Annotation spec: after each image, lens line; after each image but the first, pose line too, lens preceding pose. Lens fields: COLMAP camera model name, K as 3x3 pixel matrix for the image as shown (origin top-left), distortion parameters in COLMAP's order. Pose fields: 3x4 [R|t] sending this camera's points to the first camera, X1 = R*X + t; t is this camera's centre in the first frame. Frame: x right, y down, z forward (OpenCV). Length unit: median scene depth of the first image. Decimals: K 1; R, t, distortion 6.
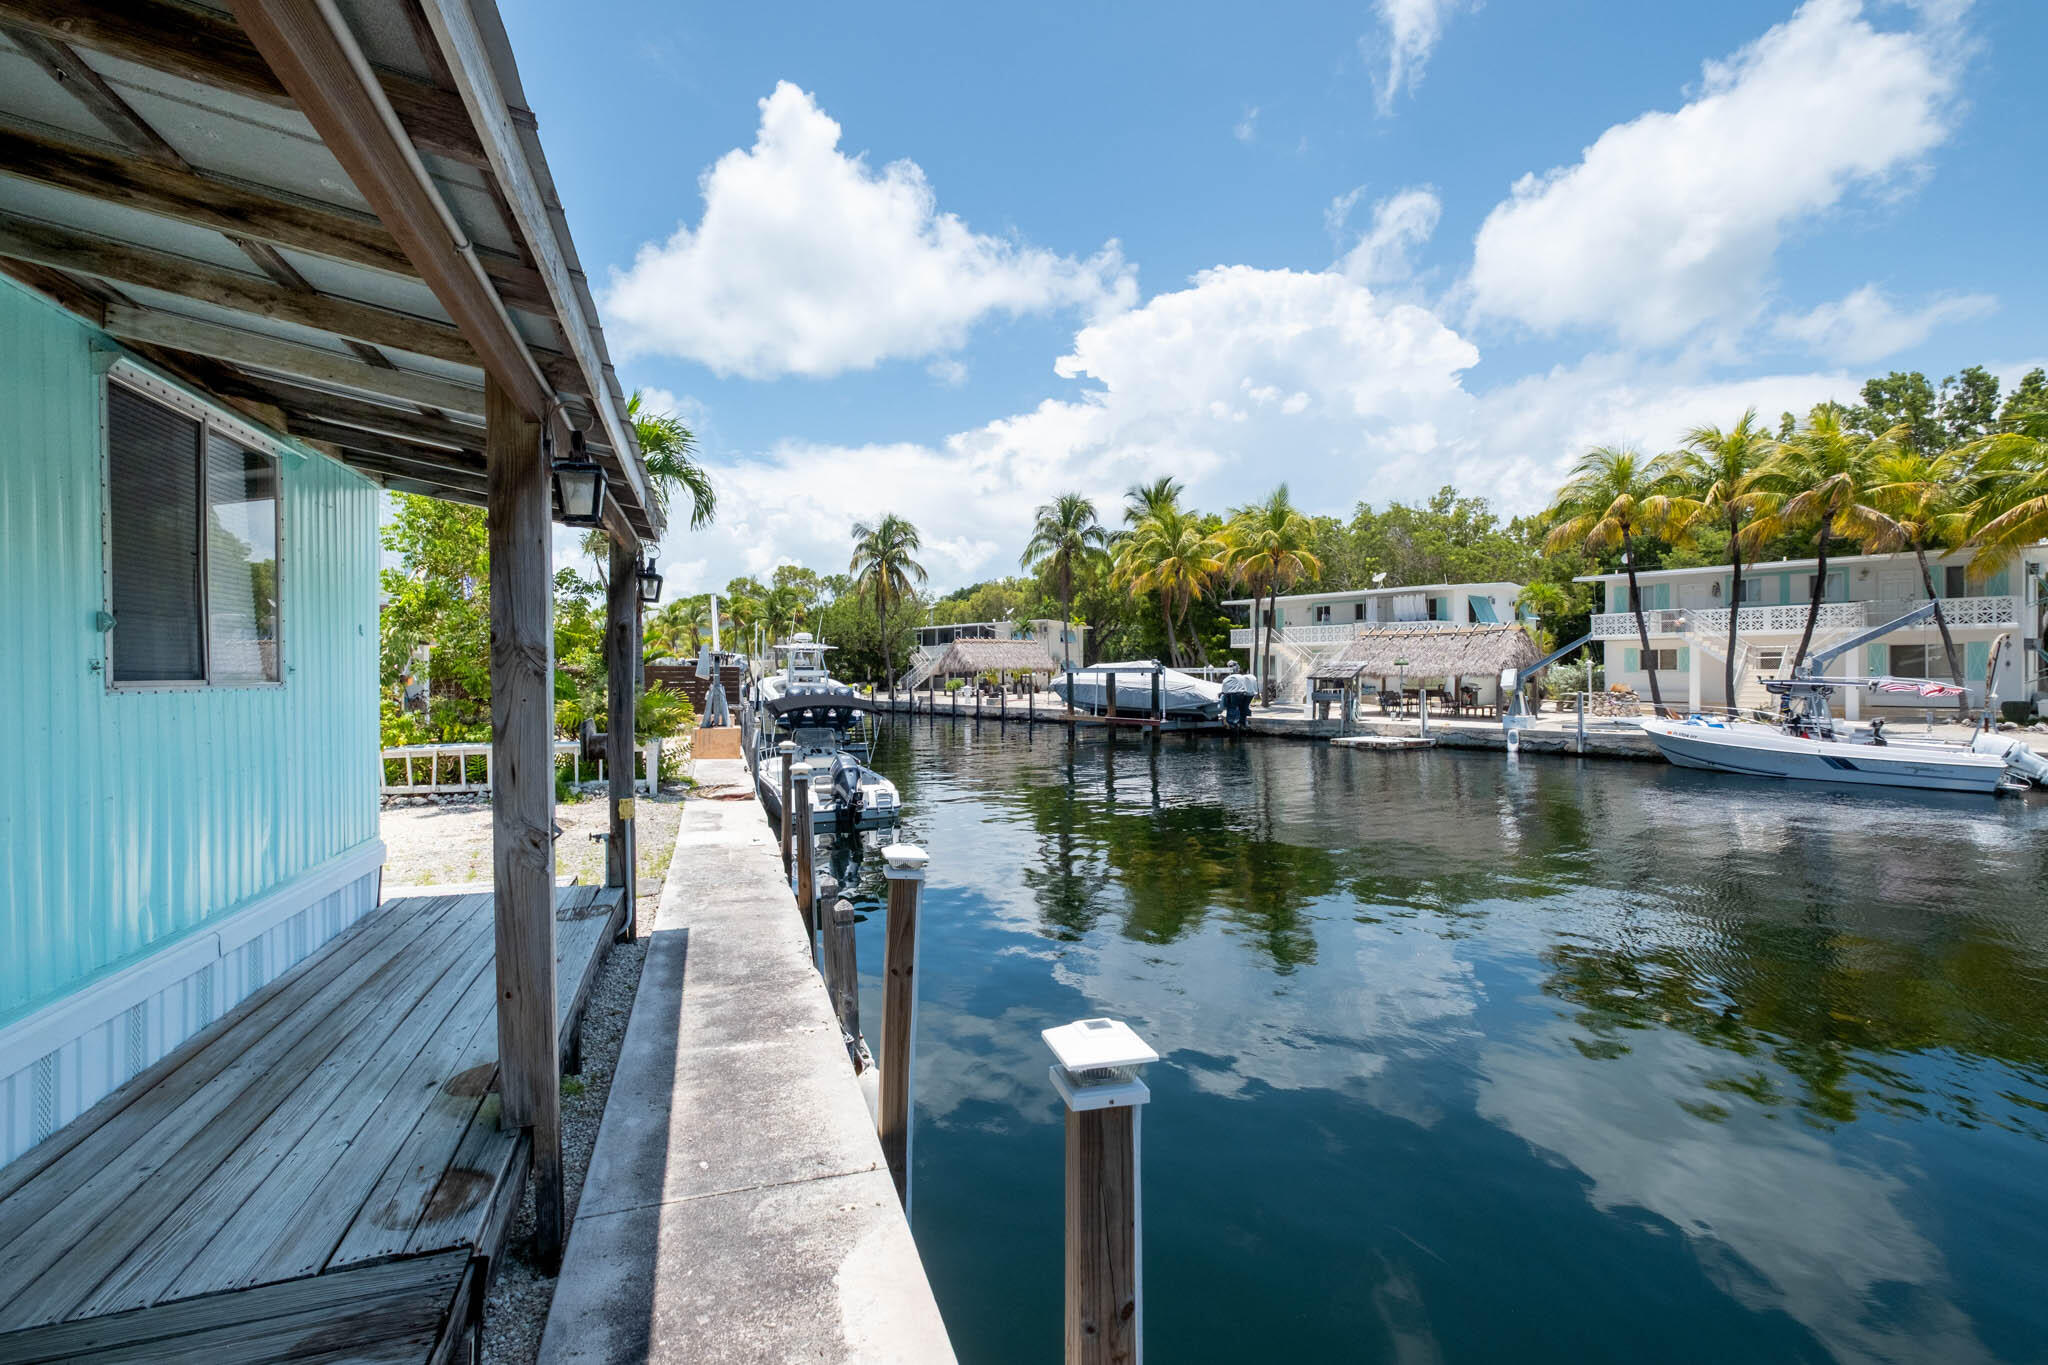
lens RADIAL K [[885.3, 0, 1020.5], [0, 885.3, 673.2], [0, 0, 1]] dist [-0.004430, 0.000312]
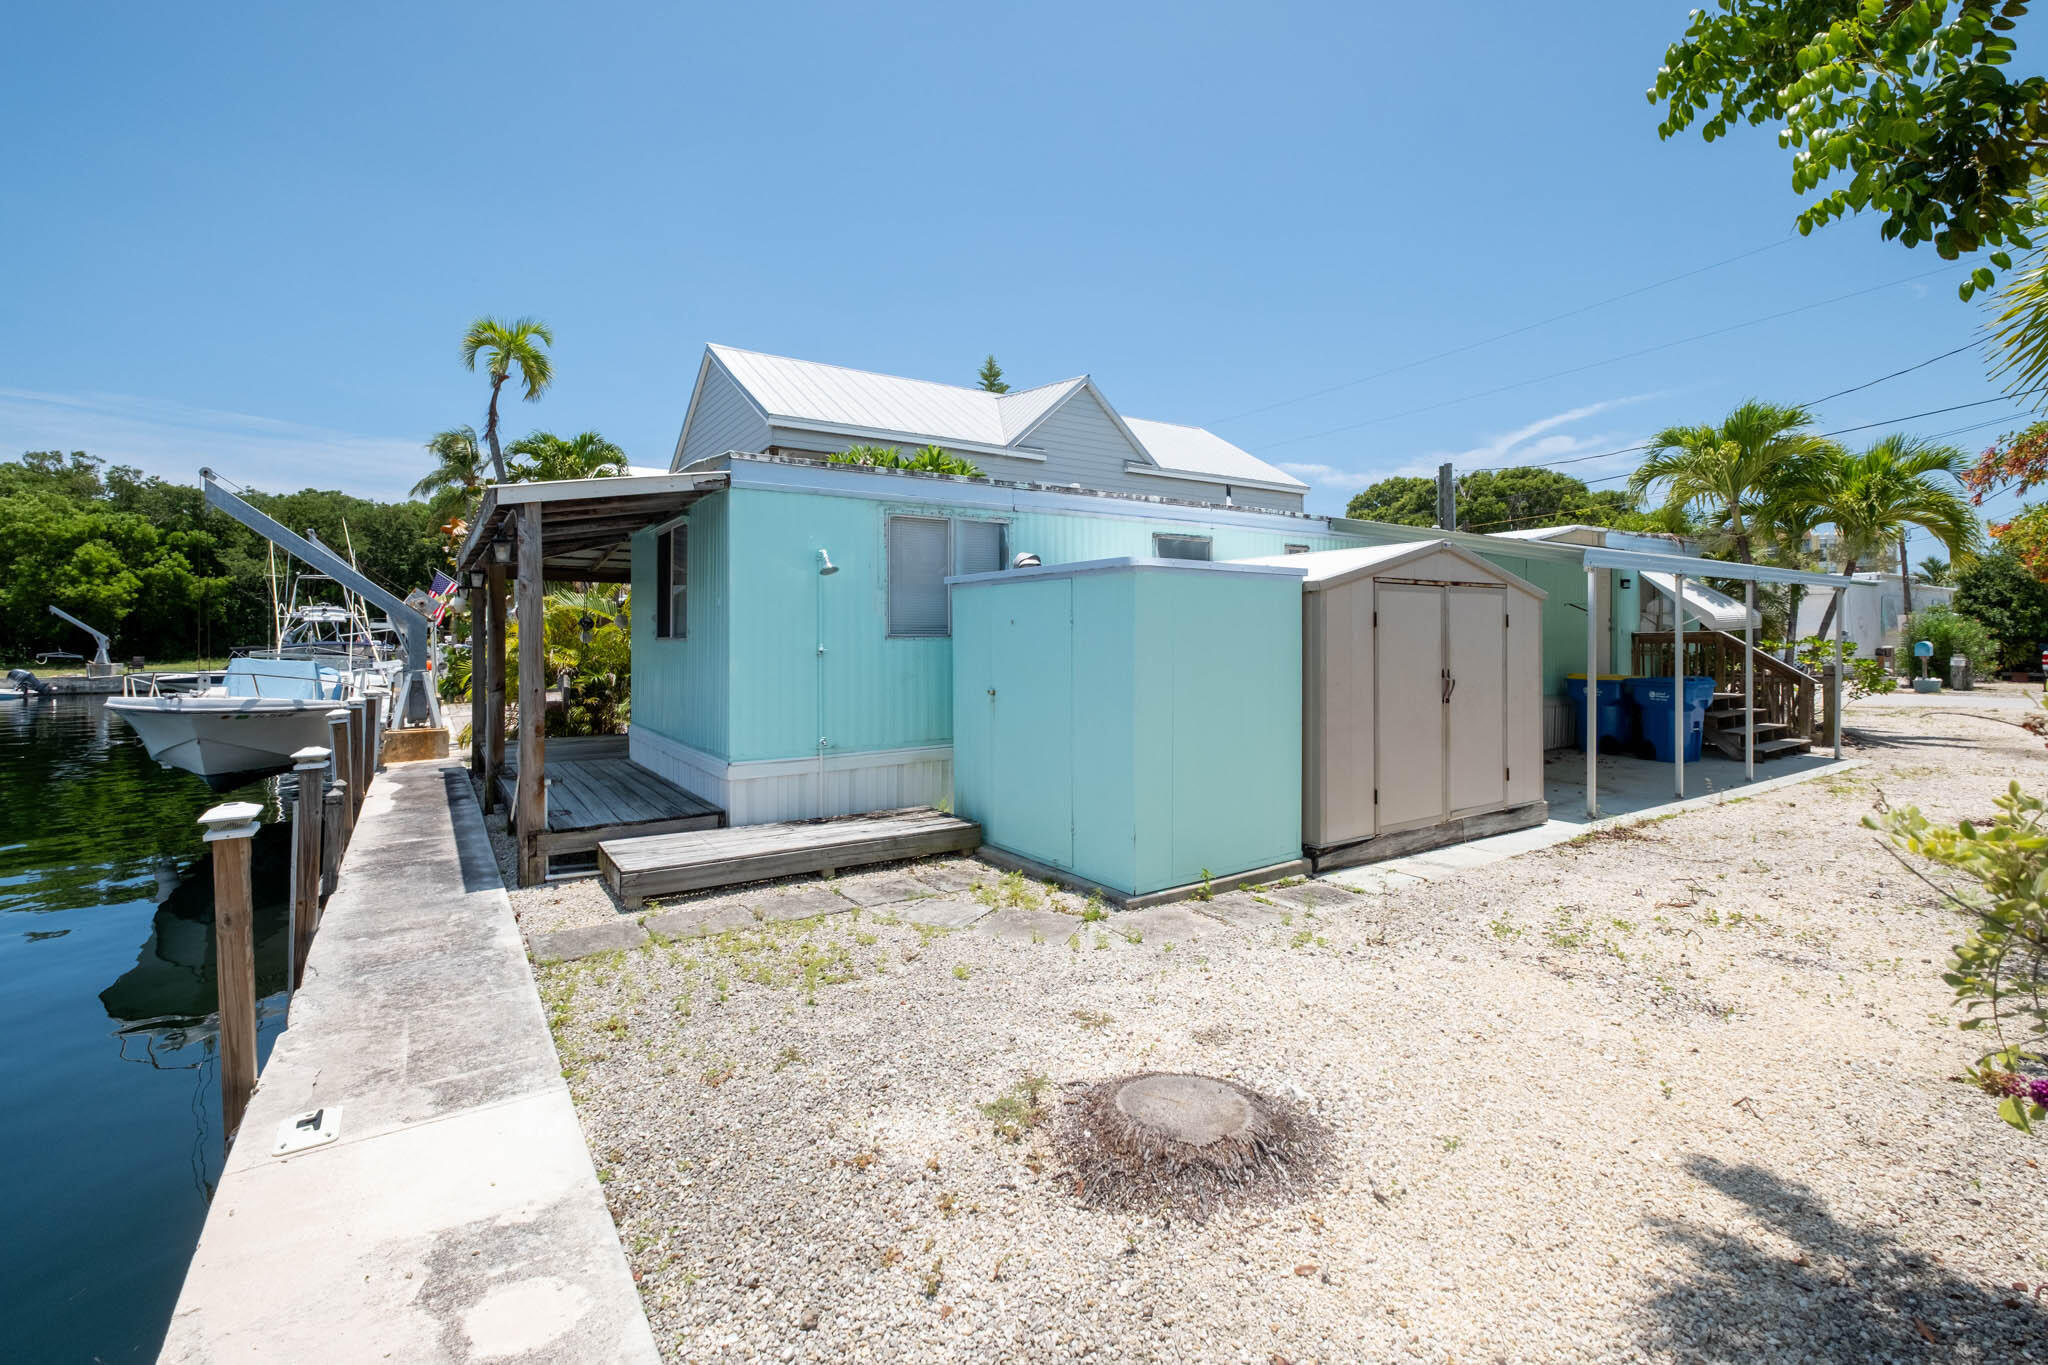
lens RADIAL K [[906.9, 0, 1024.0], [0, 906.9, 663.4], [0, 0, 1]] dist [0.001410, 0.000132]
pose [[-0.967406, 0.002460, -0.253217, -1.262779], [-0.001134, 0.999901, 0.014044, 0.041868], [0.253226, 0.013874, -0.967308, 3.732455]]
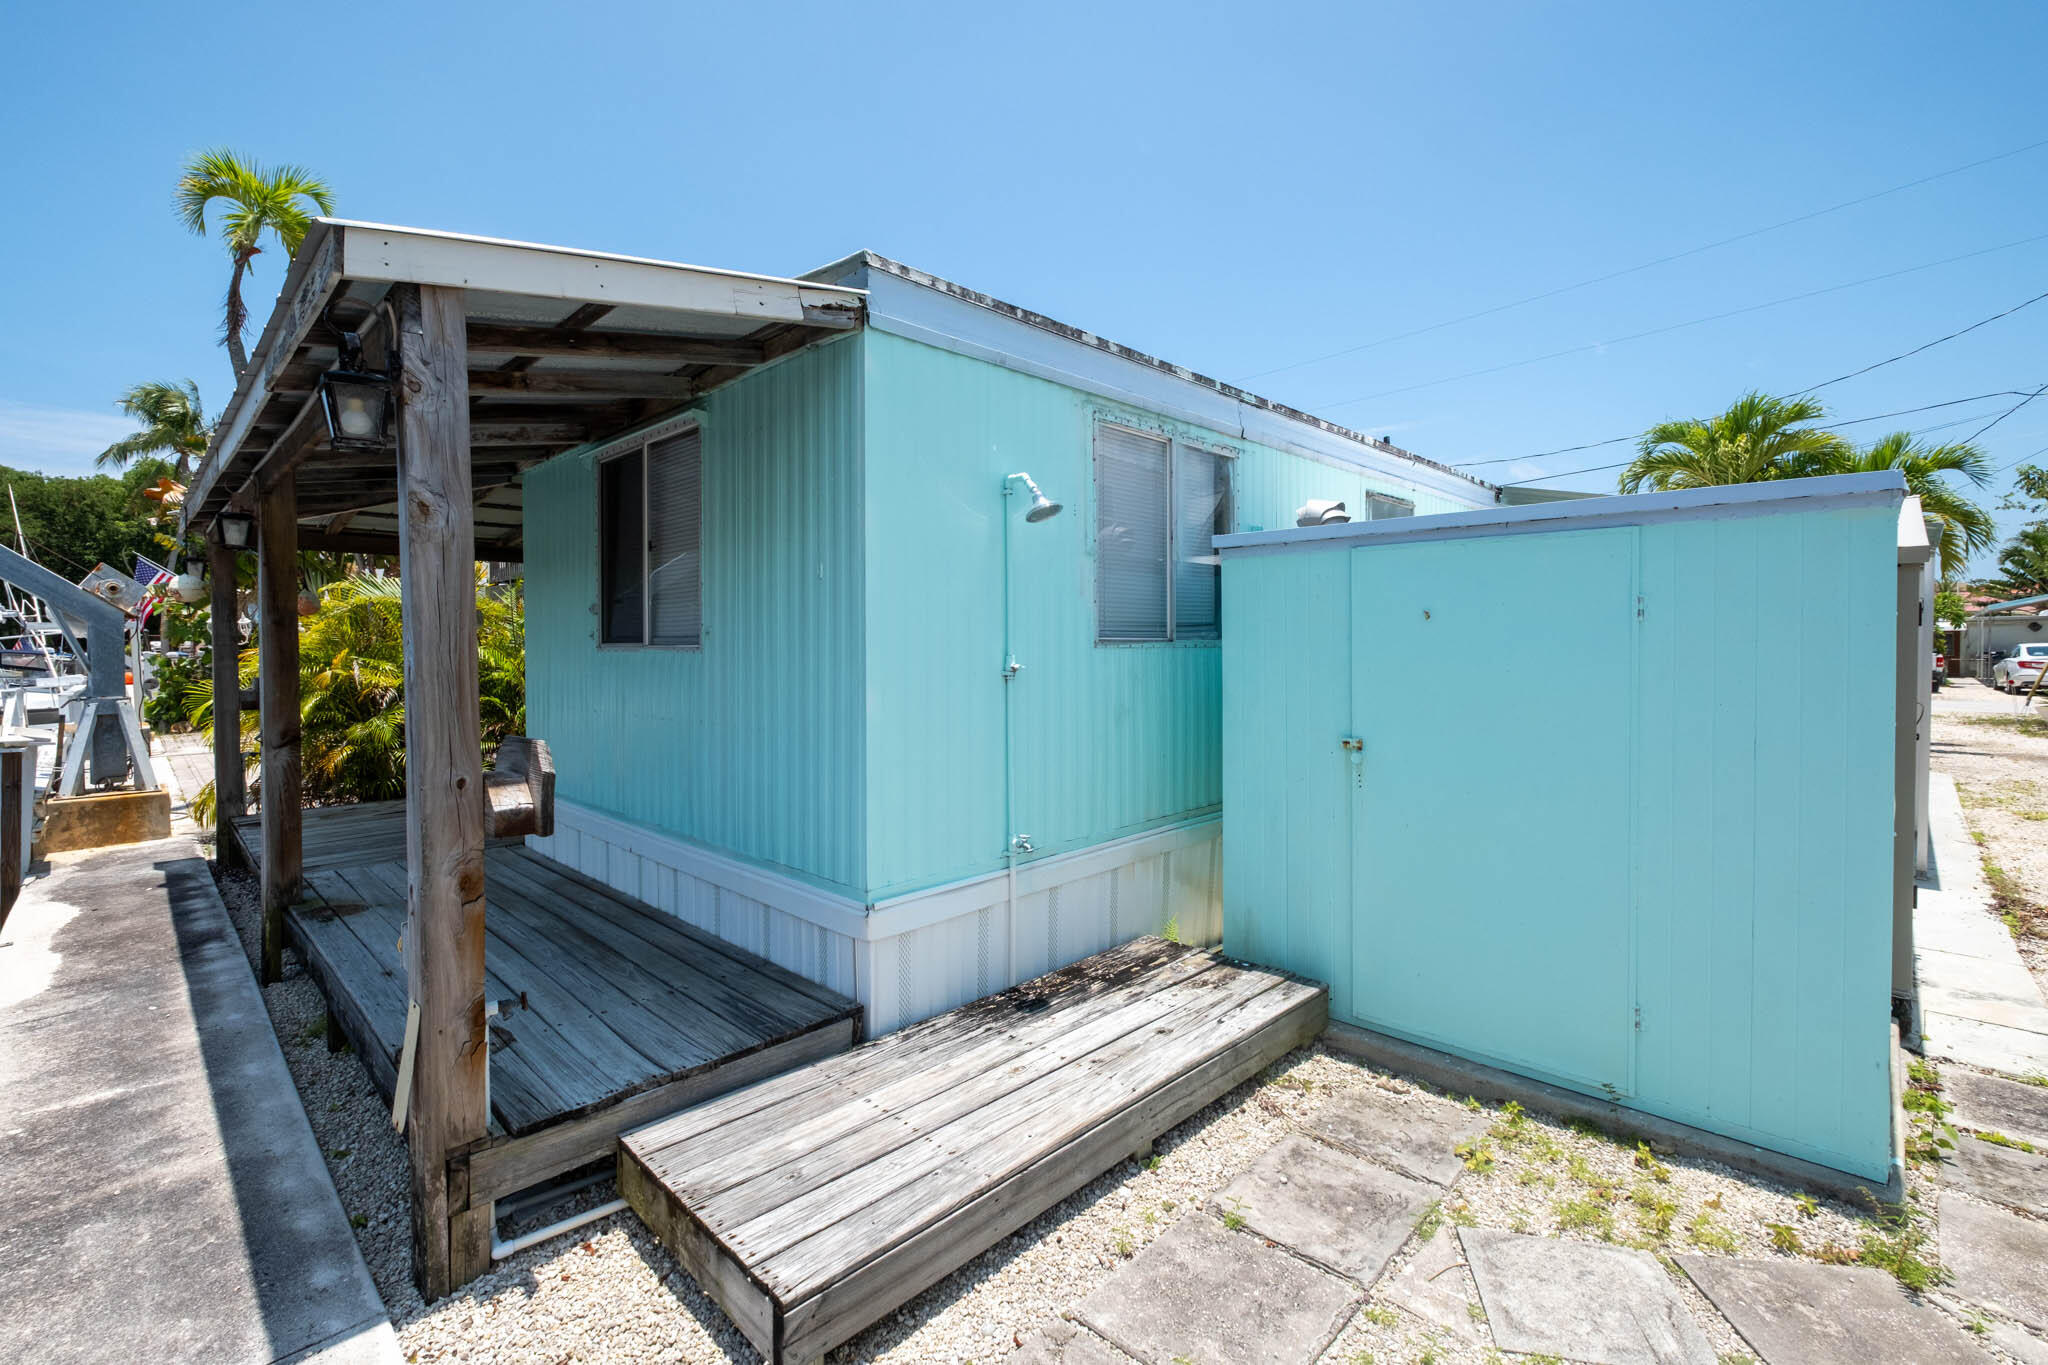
lens RADIAL K [[903.6, 0, 1024.0], [0, 903.6, 682.5], [0, 0, 1]] dist [-0.003373, 0.000317]
pose [[-0.896953, 0.015765, -0.441845, -0.858035], [0.002866, 0.999550, 0.029845, 0.026319], [0.442117, 0.025503, -0.896595, 2.532172]]
